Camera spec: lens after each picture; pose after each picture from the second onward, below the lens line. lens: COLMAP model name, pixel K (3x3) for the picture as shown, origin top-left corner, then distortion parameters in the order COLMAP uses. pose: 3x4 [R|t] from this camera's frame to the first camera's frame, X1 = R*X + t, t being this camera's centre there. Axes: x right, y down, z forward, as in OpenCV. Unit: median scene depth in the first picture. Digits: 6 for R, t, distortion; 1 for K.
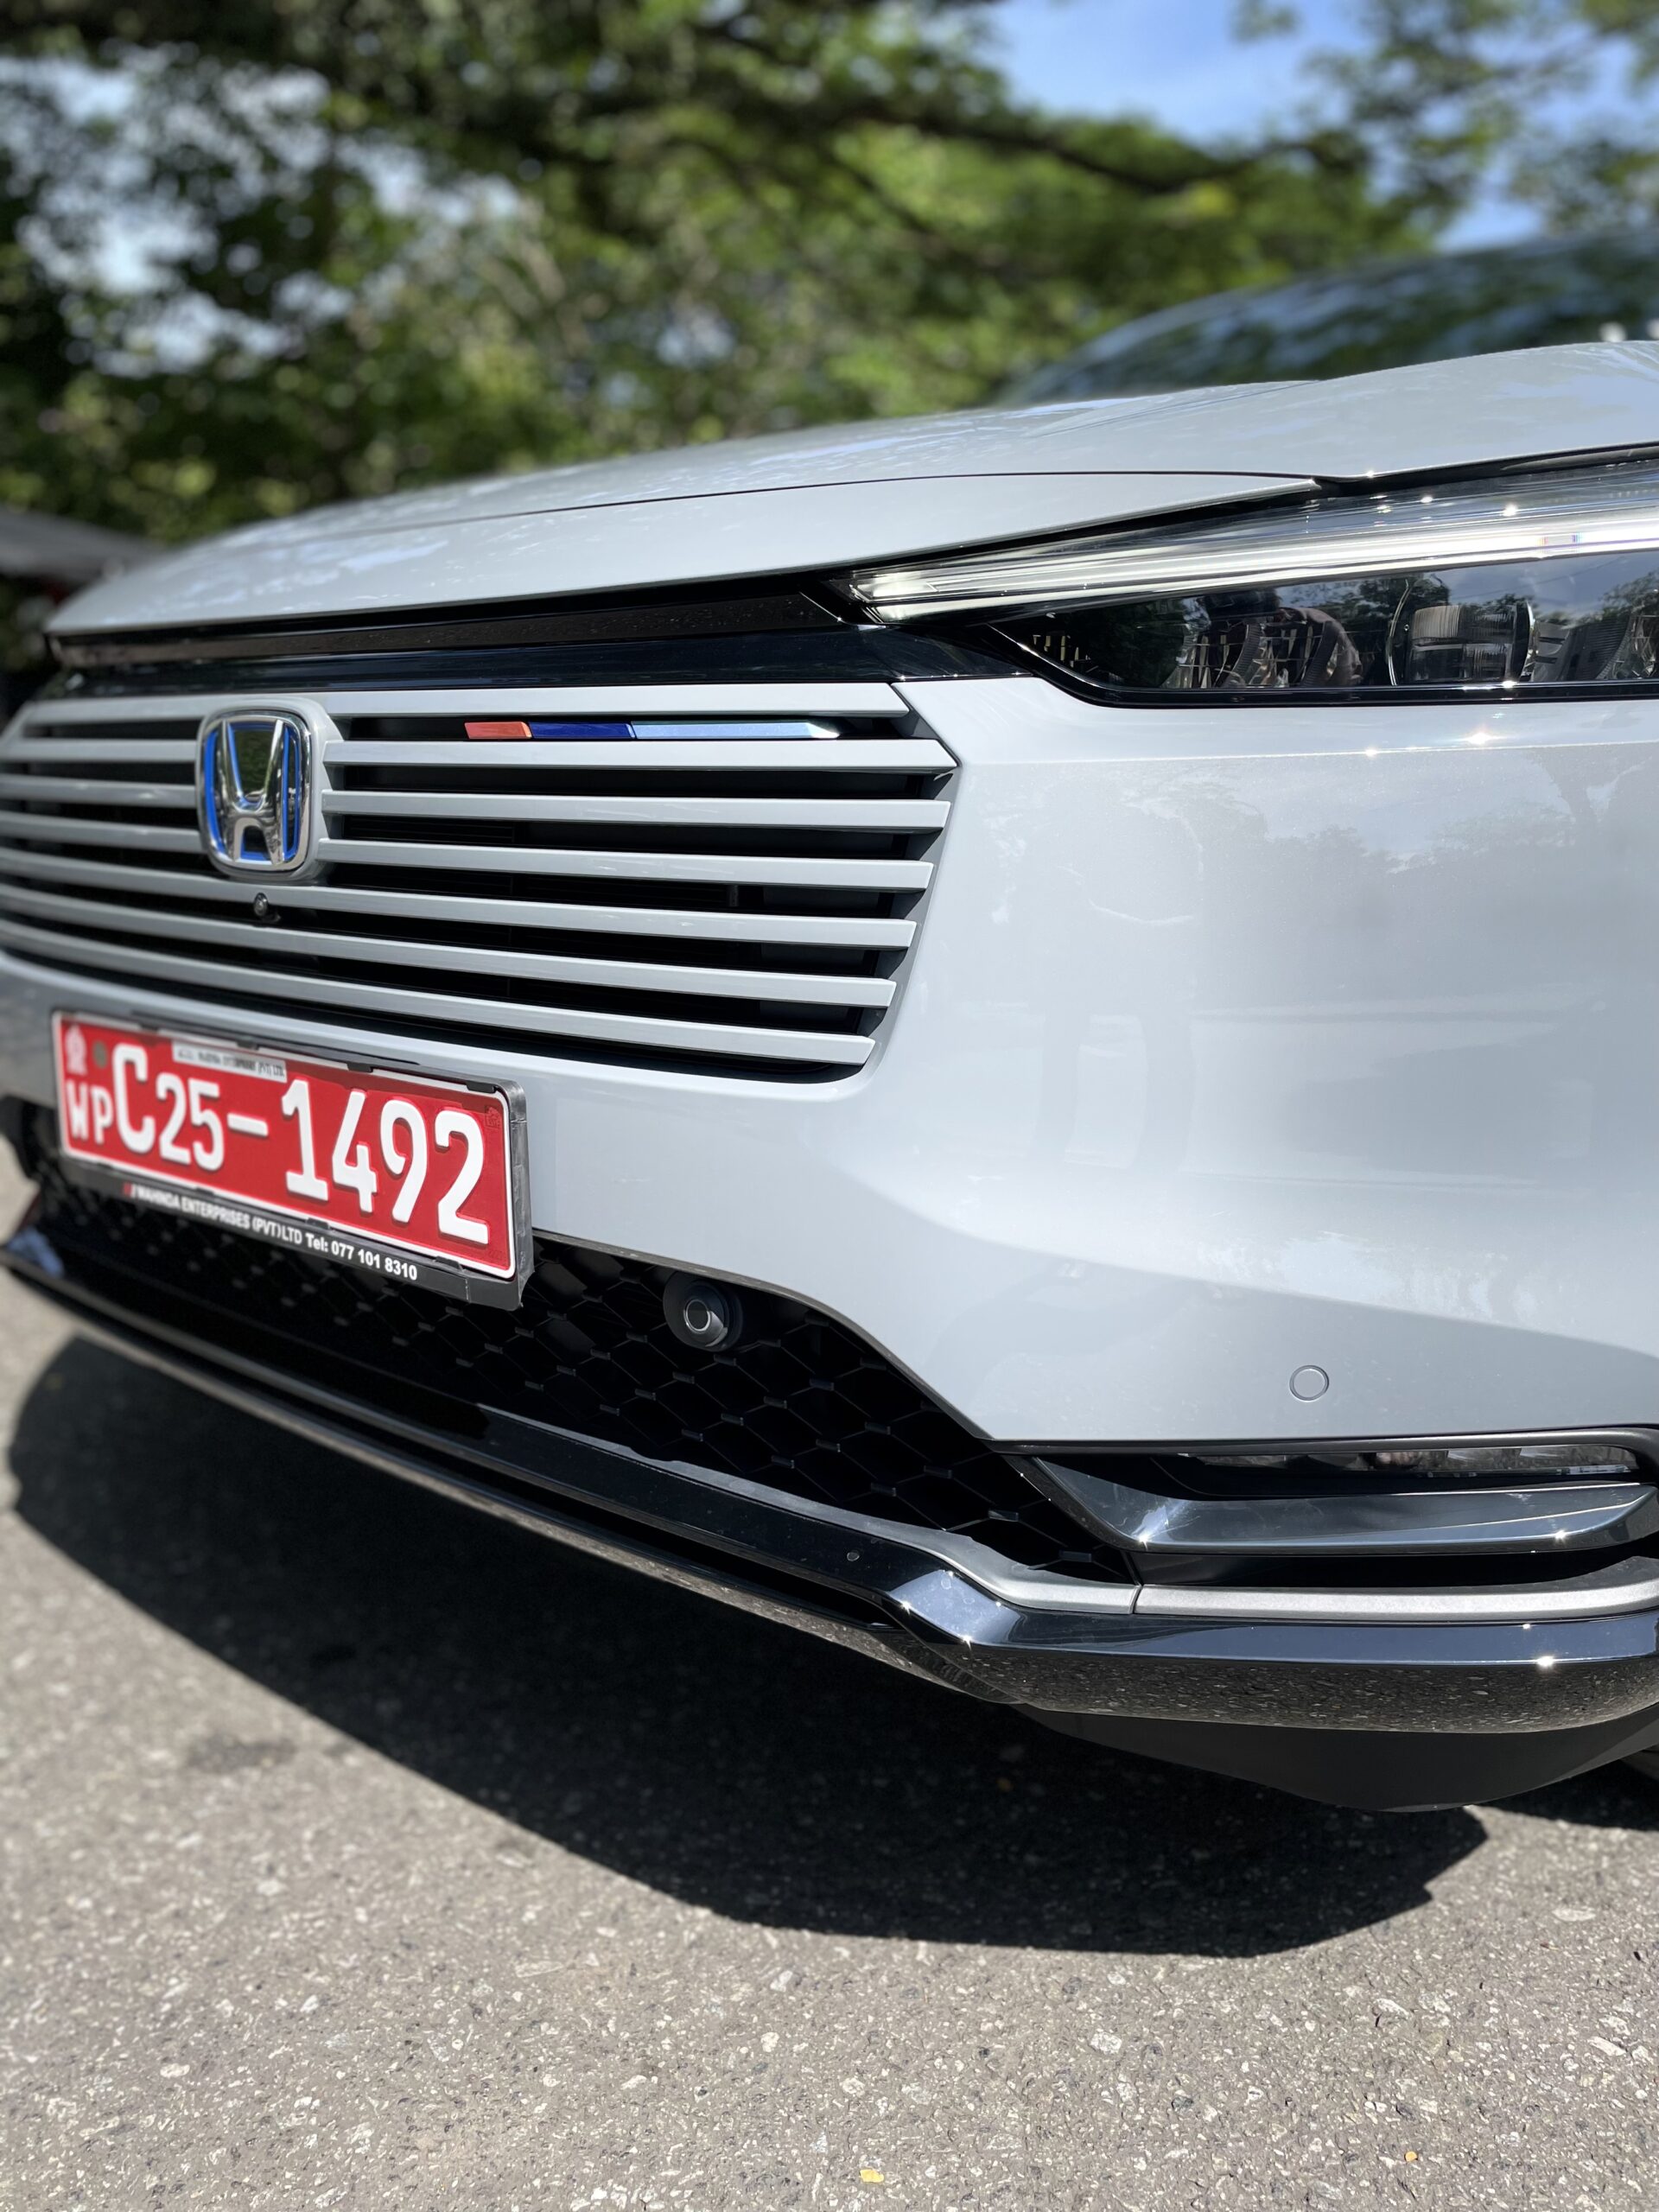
lens RADIAL K [[1671.5, 0, 831.7], [0, 1671.5, 1086.0], [0, 0, 1]] dist [0.056419, -0.068595]
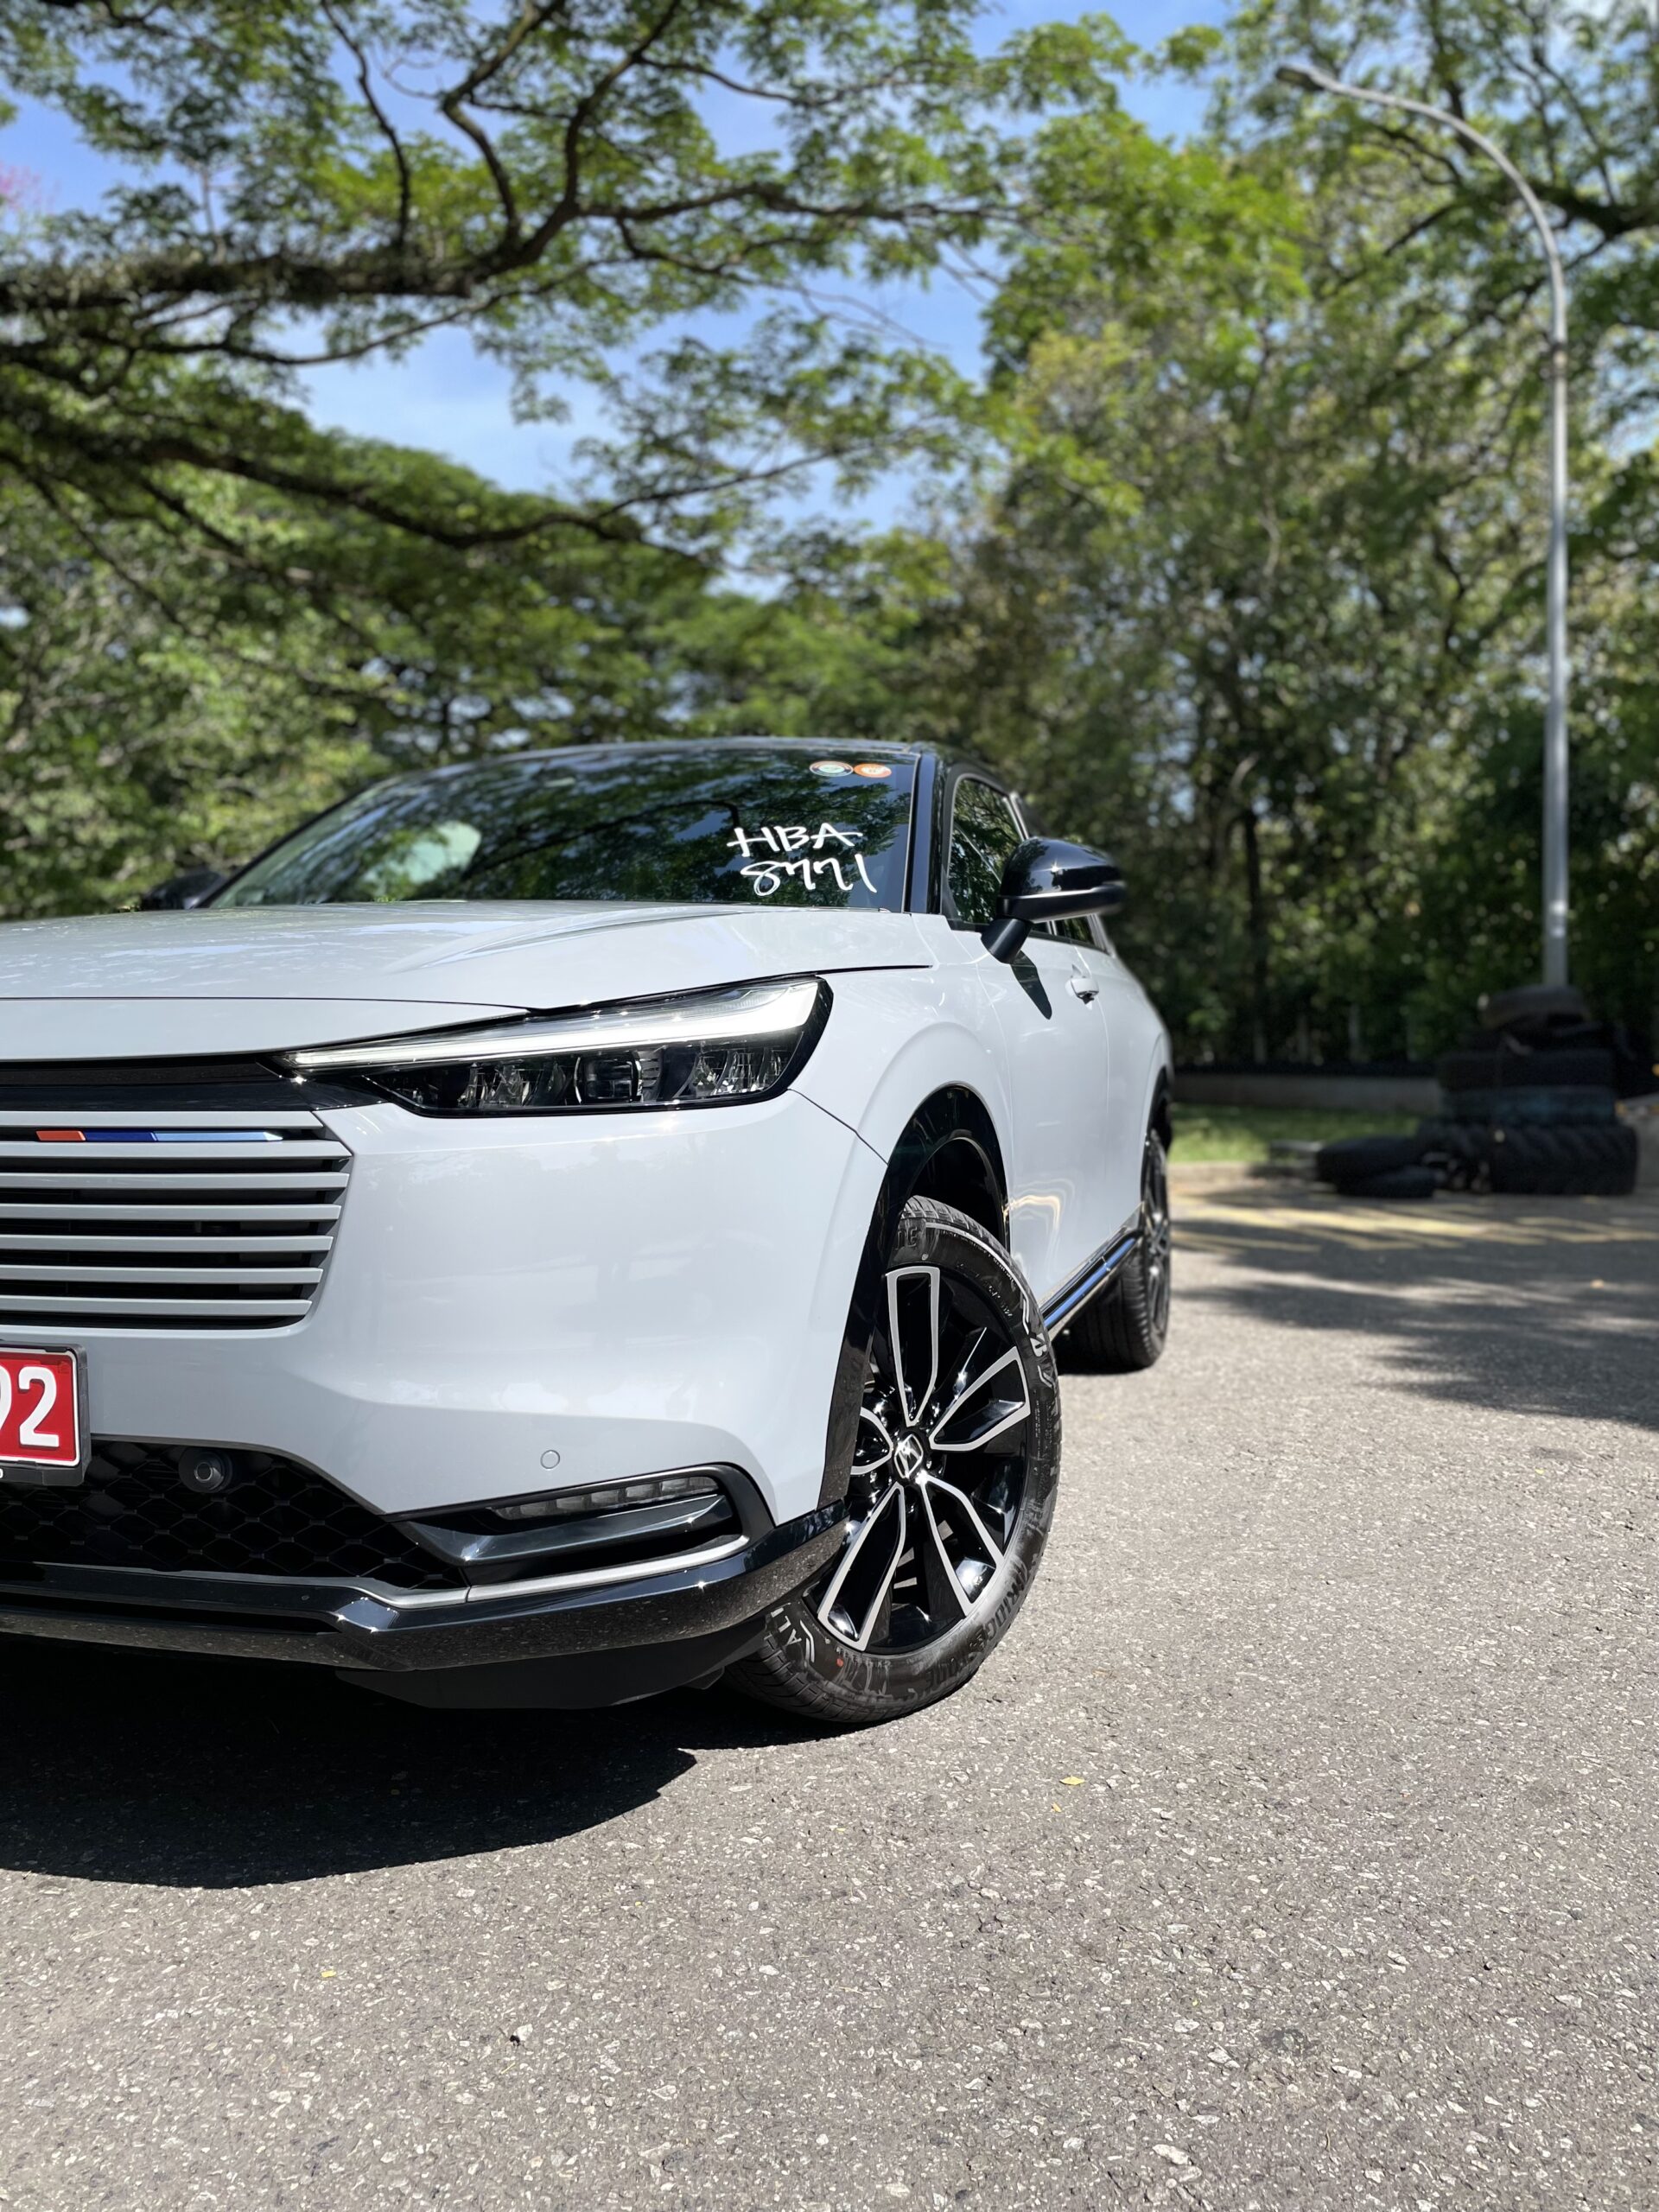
lens RADIAL K [[1671.5, 0, 828.5], [0, 1671.5, 1092.1], [0, 0, 1]] dist [0.056419, -0.068595]
pose [[0.925800, -0.026629, 0.377073, -0.110809], [0.083118, 0.987444, -0.134338, 0.032977], [-0.368761, 0.155711, 0.916389, -0.761942]]
